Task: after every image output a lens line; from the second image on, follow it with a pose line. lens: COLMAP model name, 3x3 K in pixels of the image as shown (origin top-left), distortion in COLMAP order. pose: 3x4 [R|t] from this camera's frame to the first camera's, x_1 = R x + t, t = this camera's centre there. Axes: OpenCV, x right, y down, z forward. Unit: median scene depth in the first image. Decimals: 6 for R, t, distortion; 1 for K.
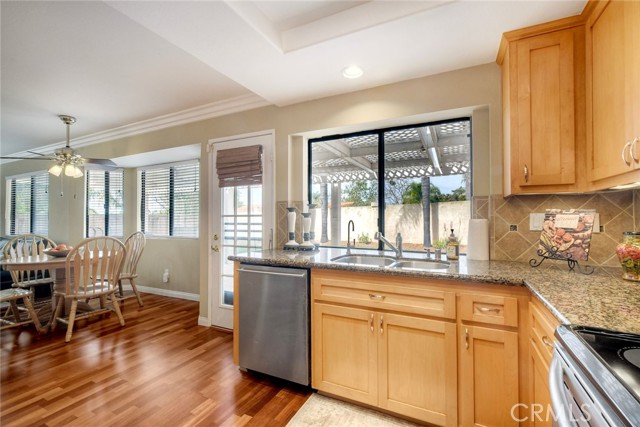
lens RADIAL K [[284.8, 0, 319.1], [0, 284.8, 213.7], [0, 0, 1]] dist [0.003492, -0.000459]
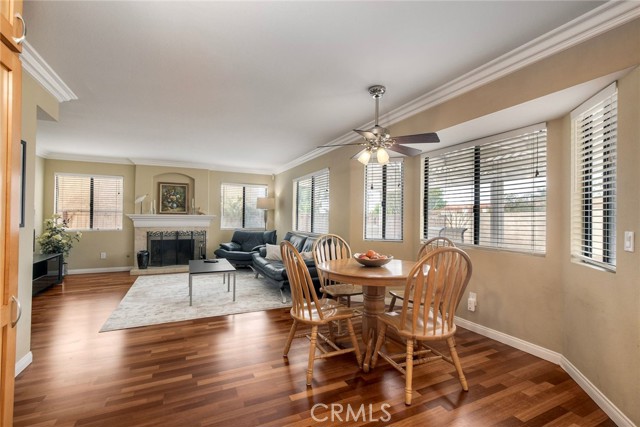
lens RADIAL K [[284.8, 0, 318.4], [0, 284.8, 215.2], [0, 0, 1]] dist [0.003492, -0.000459]
pose [[0.790725, 0.011983, -0.612054, -0.593356], [-0.007737, 0.999924, 0.009582, 0.003773], [0.612122, -0.002841, 0.790758, 0.319684]]
